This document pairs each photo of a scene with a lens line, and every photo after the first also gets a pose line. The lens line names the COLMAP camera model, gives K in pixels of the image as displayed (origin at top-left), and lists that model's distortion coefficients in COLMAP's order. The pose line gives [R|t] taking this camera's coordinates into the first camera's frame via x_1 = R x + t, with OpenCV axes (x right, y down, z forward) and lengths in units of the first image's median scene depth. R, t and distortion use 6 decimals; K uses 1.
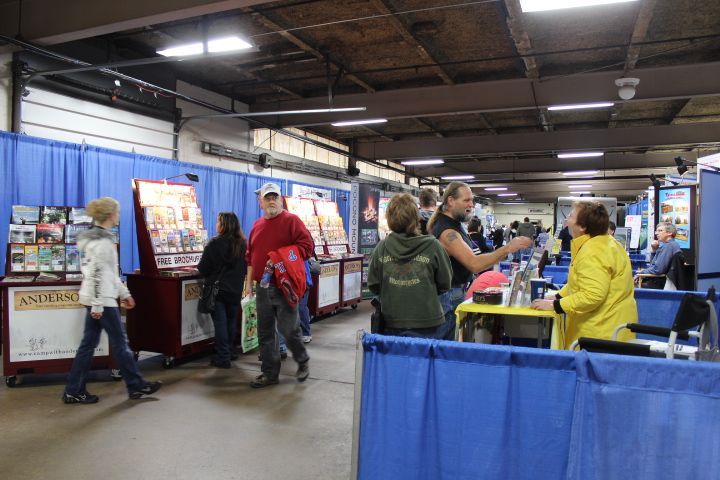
lens RADIAL K [[580.5, 0, 364.2], [0, 580.5, 241.2], [0, 0, 1]] dist [-0.130909, 0.087203]
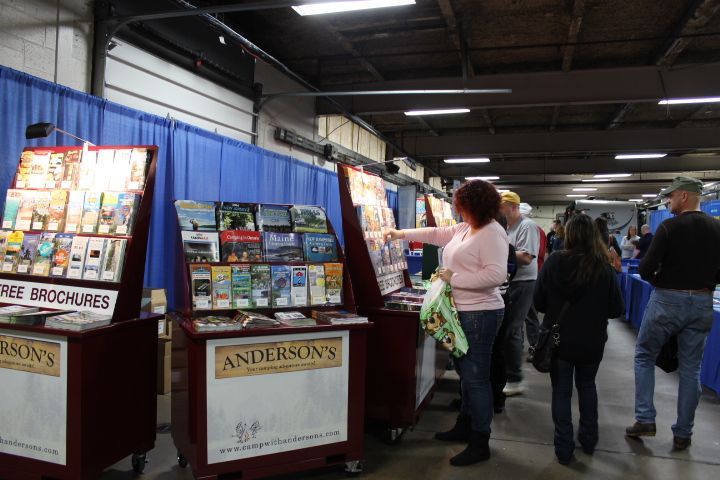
lens RADIAL K [[580.5, 0, 360.2], [0, 580.5, 238.3], [0, 0, 1]] dist [-0.130909, 0.087203]
pose [[0.997126, 0.009803, 0.075123, -0.295627], [-0.009394, 0.999939, -0.005803, -0.012425], [-0.075175, 0.005080, 0.997157, 0.219052]]
